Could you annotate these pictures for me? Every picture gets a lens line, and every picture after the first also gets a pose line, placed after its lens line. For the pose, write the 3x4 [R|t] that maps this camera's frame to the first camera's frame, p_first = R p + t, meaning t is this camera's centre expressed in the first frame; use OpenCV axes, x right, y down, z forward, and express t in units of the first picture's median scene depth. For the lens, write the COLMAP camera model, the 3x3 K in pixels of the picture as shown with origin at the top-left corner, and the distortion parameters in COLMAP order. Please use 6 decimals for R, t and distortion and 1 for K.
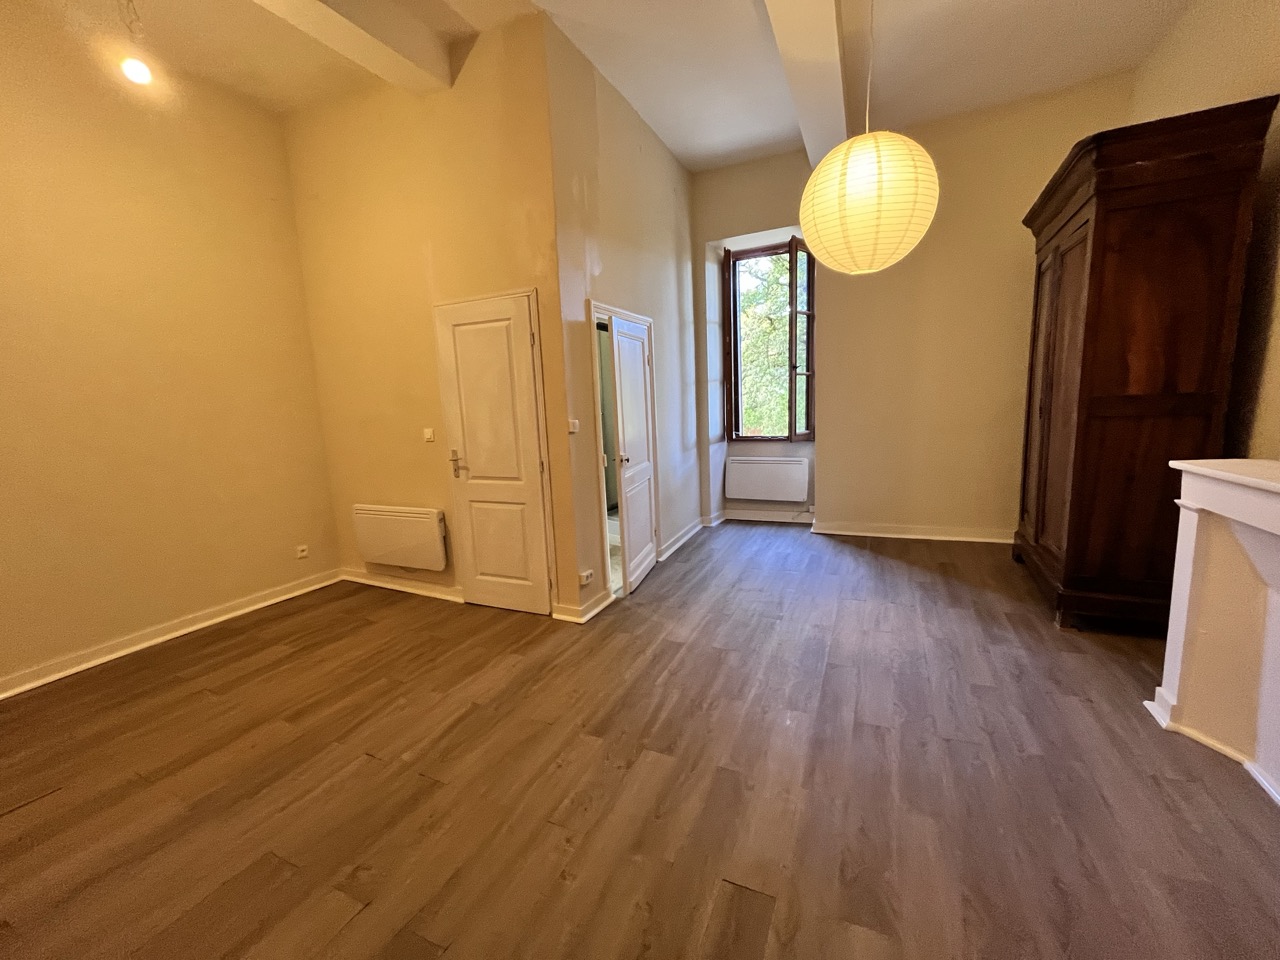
lens RADIAL K [[515.8, 0, 639.9], [0, 515.8, 479.9], [0, 0, 1]] dist [0.002614, 0.001422]
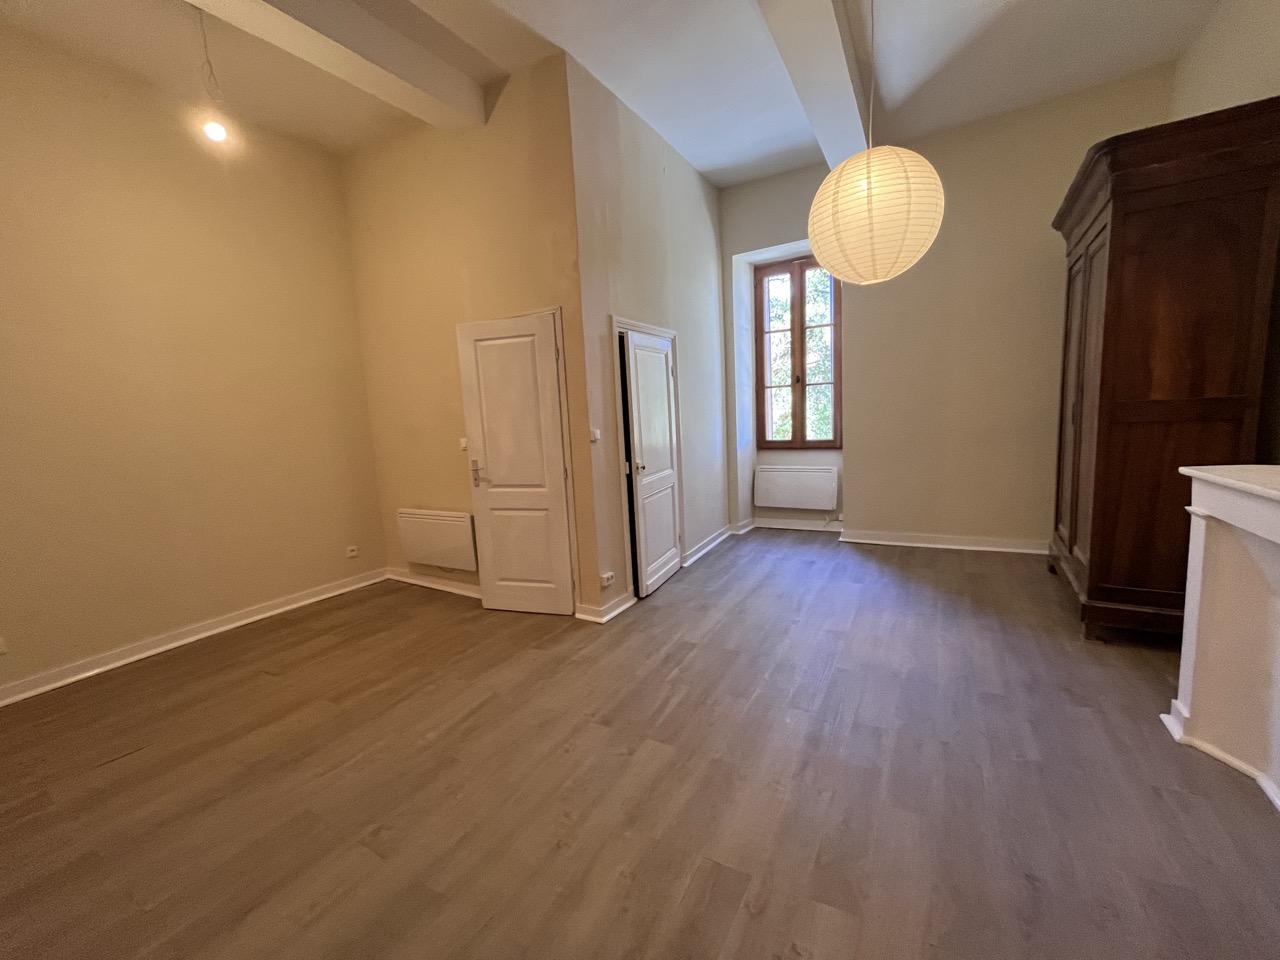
lens RADIAL K [[515.8, 0, 641.1], [0, 515.8, 481.7], [0, 0, 1]] dist [0.002614, 0.001422]
pose [[0.996245, 0.003483, -0.086504, 0.064704], [-0.004818, 0.999872, -0.015236, 0.008007], [0.086440, 0.015596, 0.996135, -0.046312]]
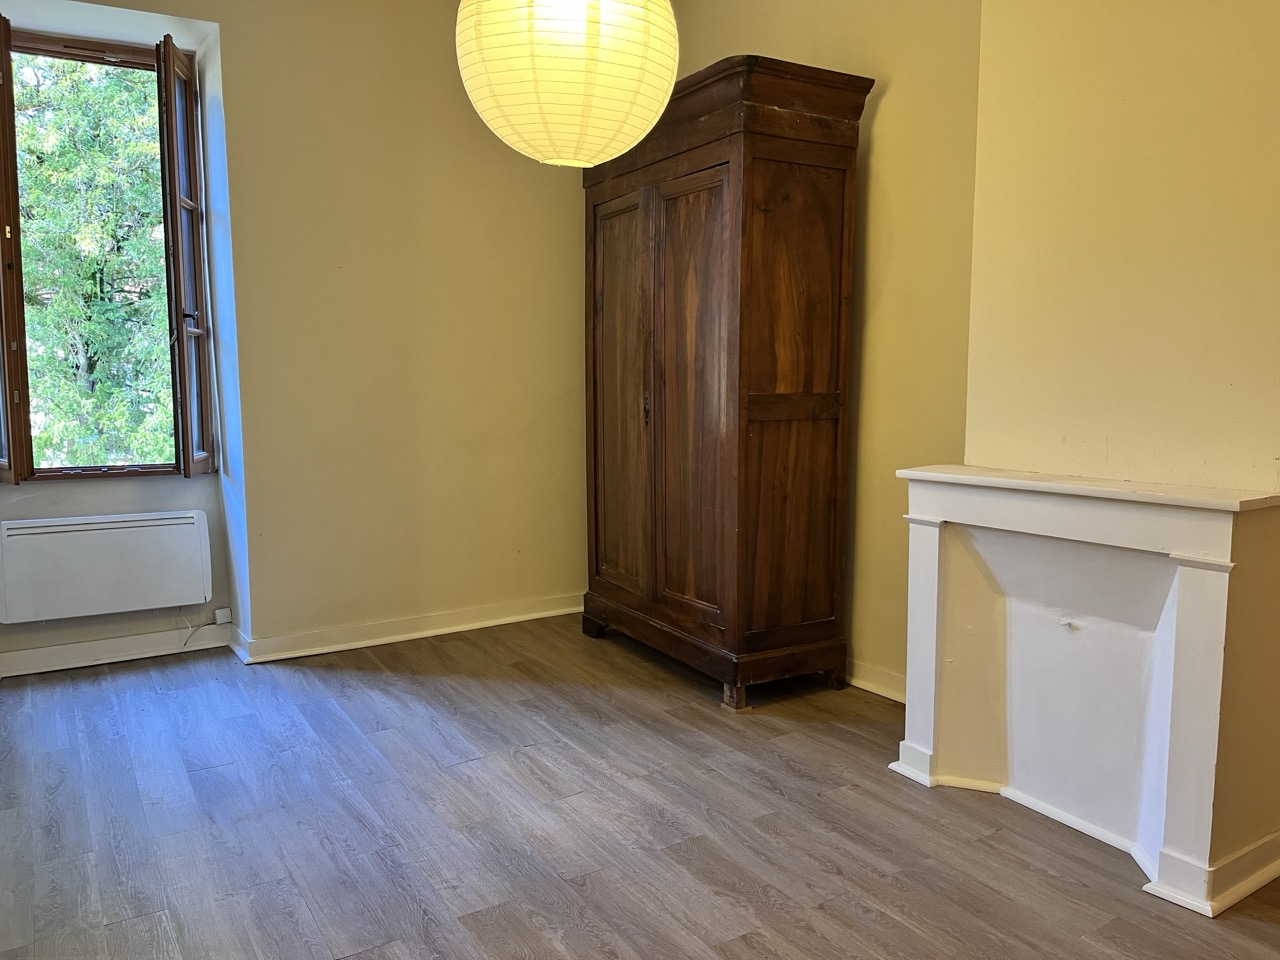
lens RADIAL K [[969.8, 0, 640.1], [0, 969.8, 486.2], [0, 0, 1]] dist [0.052163, -0.057660]
pose [[0.548960, -0.048851, 0.834420, -0.388007], [0.103695, 0.994559, -0.009994, -0.026814], [-0.829391, 0.092012, 0.551039, 0.334435]]
